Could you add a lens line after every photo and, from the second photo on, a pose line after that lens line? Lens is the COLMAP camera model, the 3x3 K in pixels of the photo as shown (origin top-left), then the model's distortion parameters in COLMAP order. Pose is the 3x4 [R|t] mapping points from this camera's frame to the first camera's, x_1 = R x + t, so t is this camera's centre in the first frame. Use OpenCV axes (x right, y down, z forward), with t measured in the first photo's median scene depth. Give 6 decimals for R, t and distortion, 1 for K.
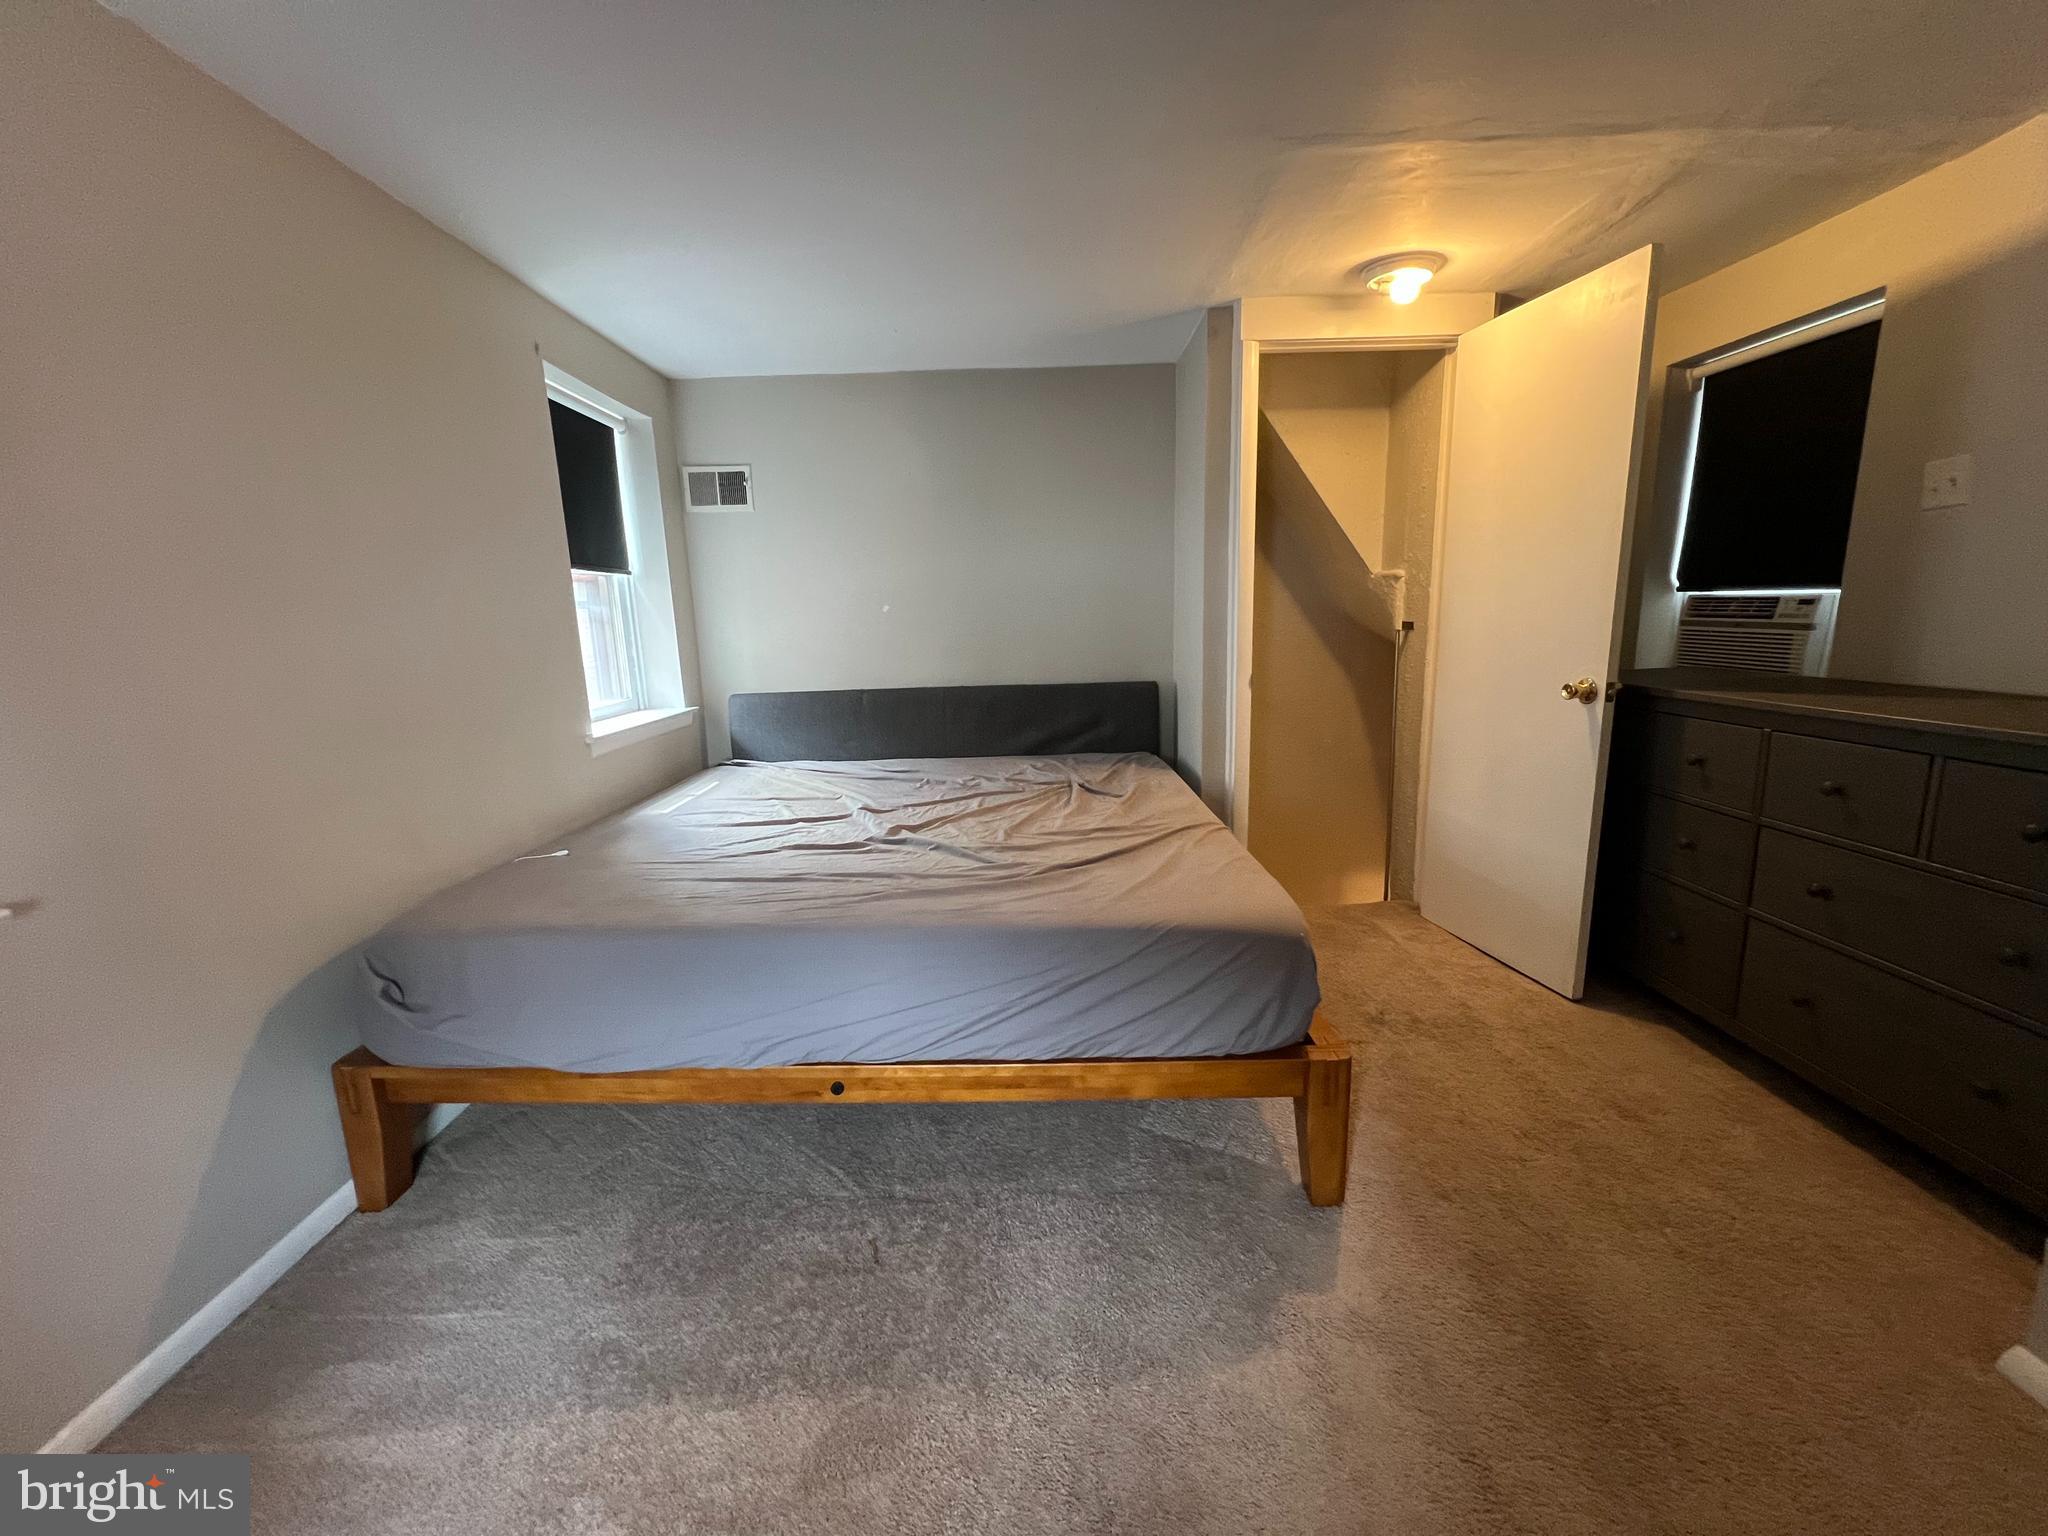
lens RADIAL K [[822.3, 0, 1022.4], [0, 822.3, 768.6], [0, 0, 1]] dist [-0.000921, -0.000483]
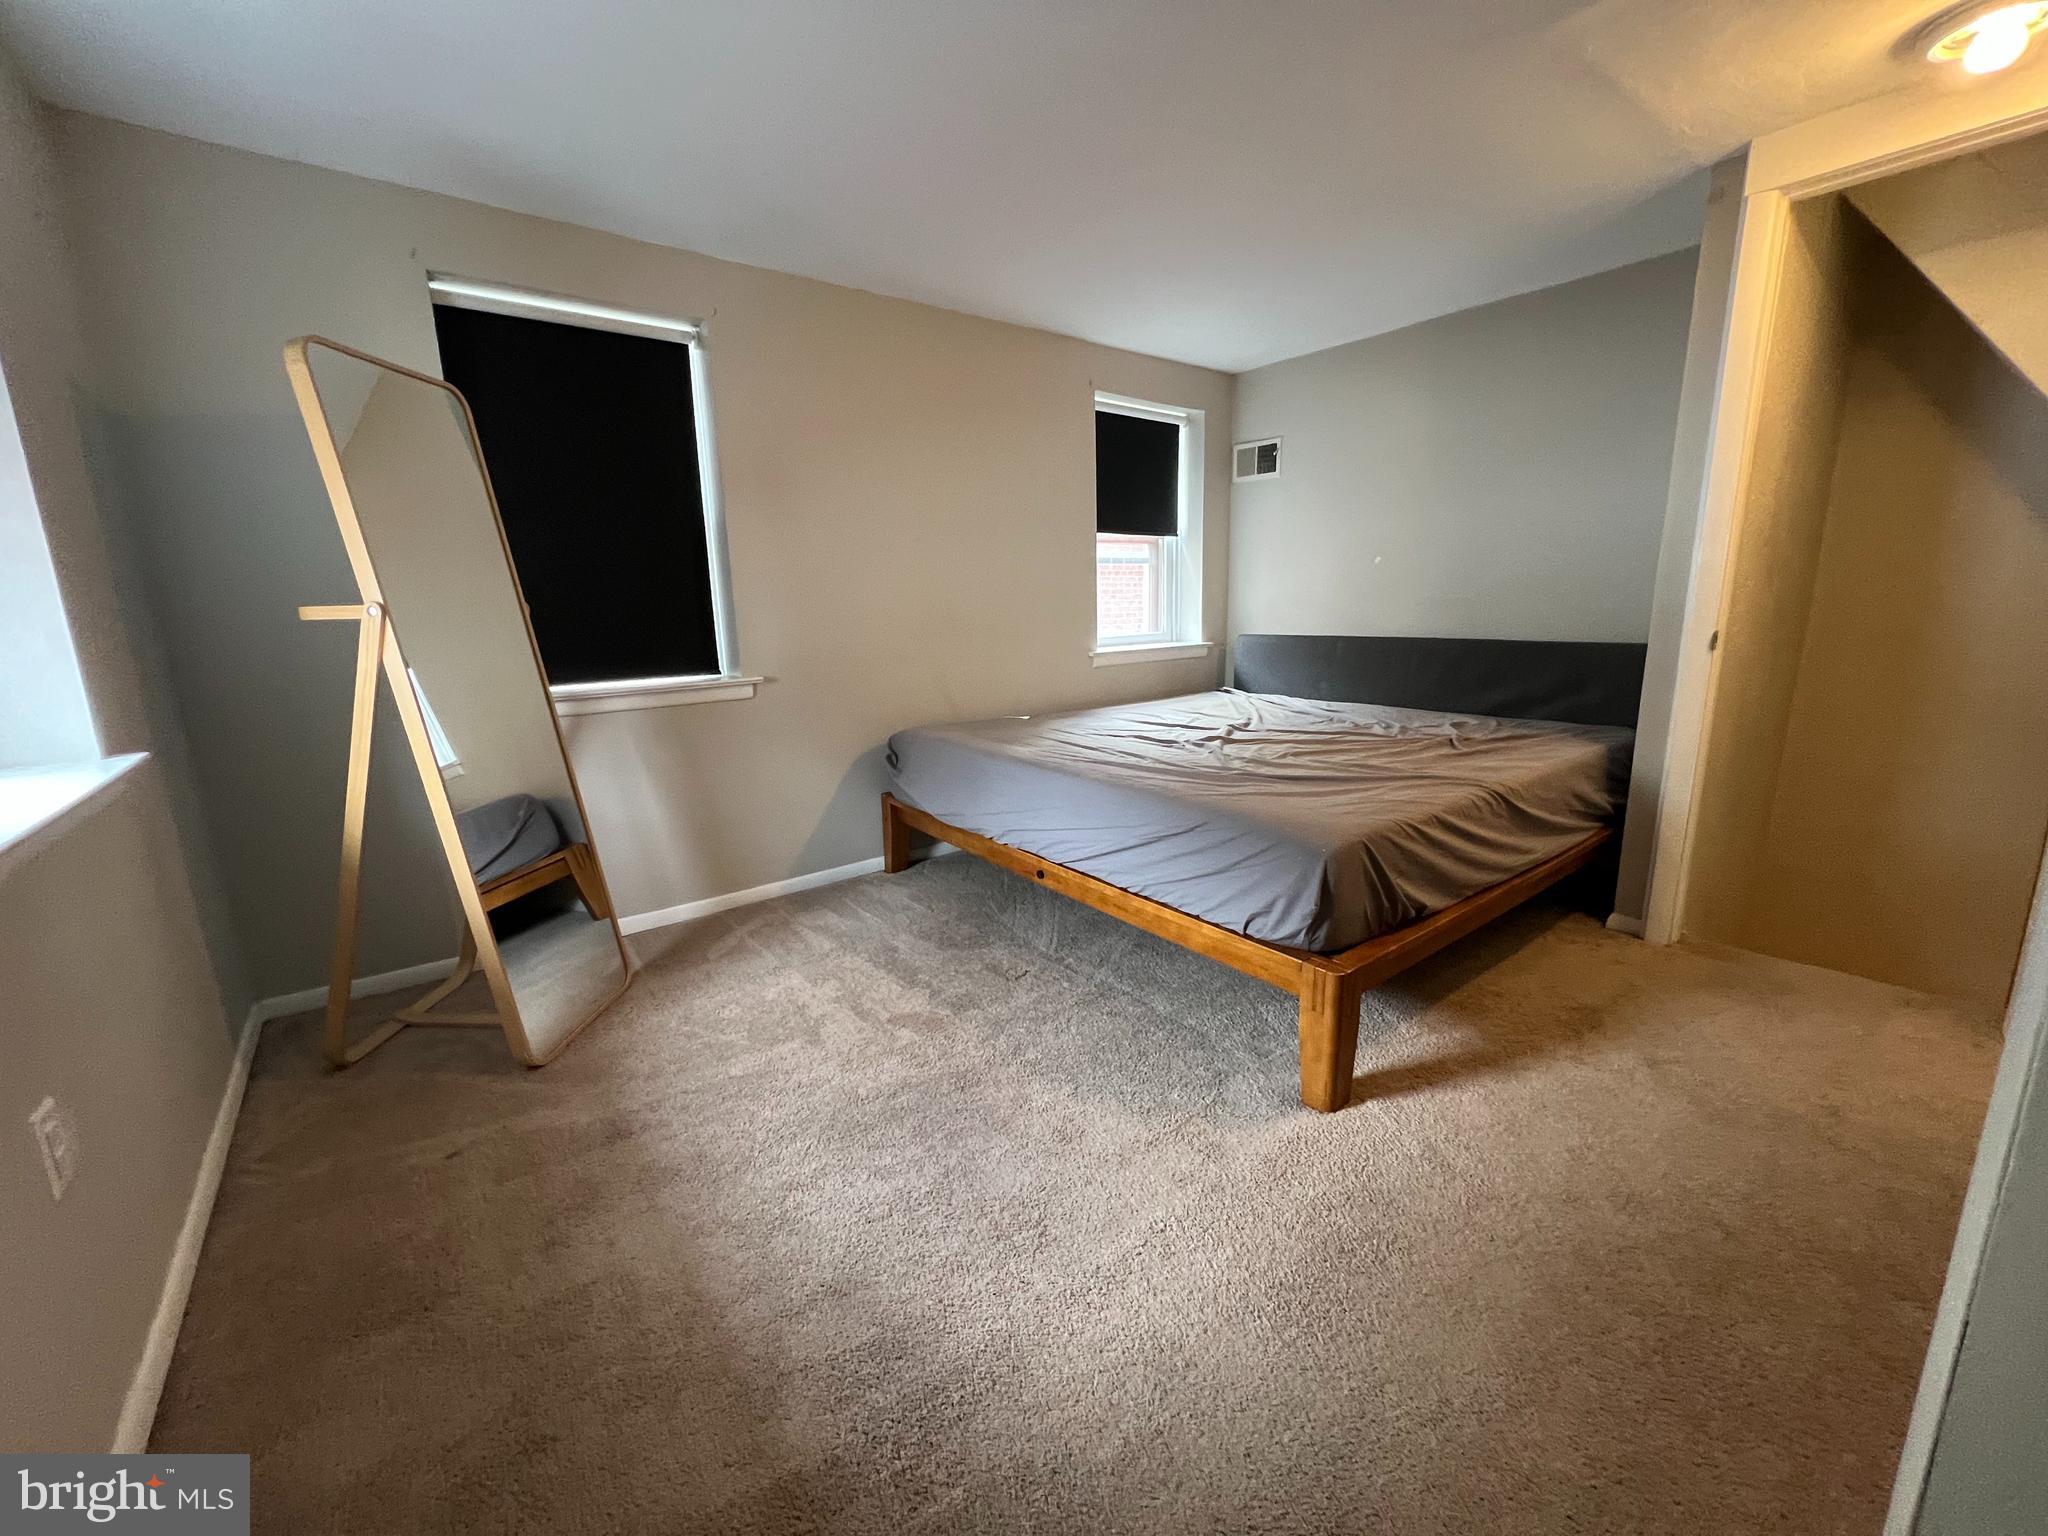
lens RADIAL K [[822.3, 0, 1028.8], [0, 822.3, 764.8], [0, 0, 1]] dist [-0.000921, -0.000483]
pose [[0.614844, 0.171225, -0.769837, 0.570995], [-0.141814, 0.984239, 0.105650, 0.021018], [0.775794, 0.044216, 0.629436, 0.013092]]
